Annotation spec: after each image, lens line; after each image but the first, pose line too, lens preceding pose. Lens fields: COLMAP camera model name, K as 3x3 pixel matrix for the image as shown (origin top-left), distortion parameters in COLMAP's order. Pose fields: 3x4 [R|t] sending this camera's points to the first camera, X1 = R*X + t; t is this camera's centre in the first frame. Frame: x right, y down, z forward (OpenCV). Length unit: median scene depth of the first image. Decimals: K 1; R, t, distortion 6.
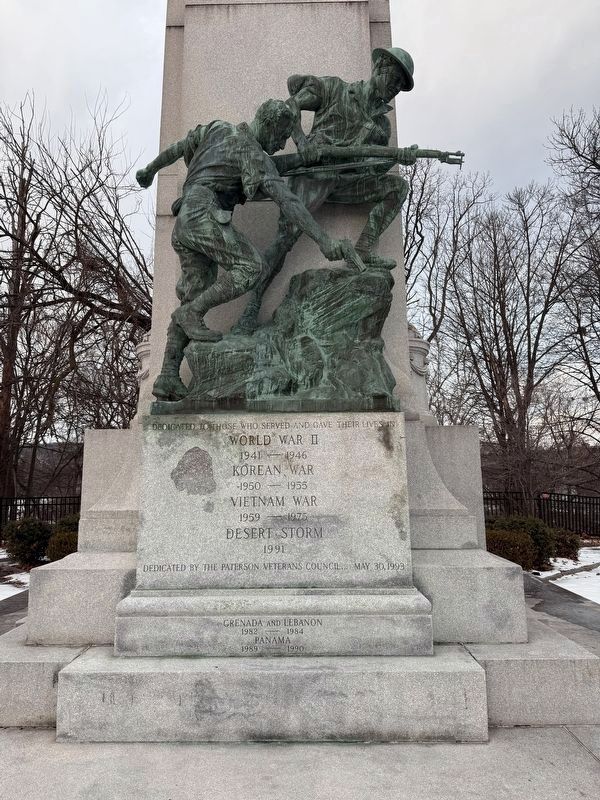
lens RADIAL K [[557.9, 0, 300.0], [0, 557.9, 400.0], [0, 0, 1]] dist [0.054772, -0.080294]
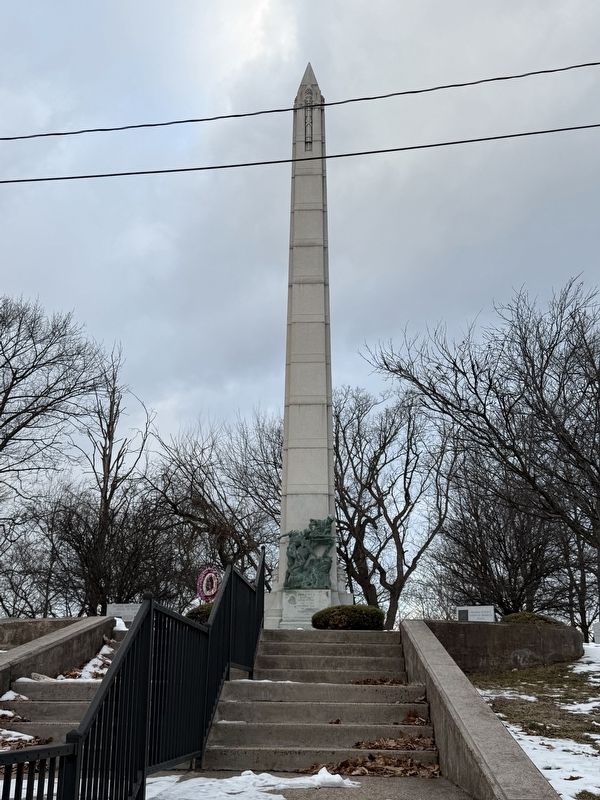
lens RADIAL K [[935.3, 0, 300.0], [0, 935.3, 400.0], [0, 0, 1]] dist [-0.001317, -0.000544]
pose [[0.998886, -0.005361, -0.046885, 0.325647], [-0.003525, 0.982272, -0.187428, -0.082050], [0.047058, 0.187384, 0.981159, -8.313768]]
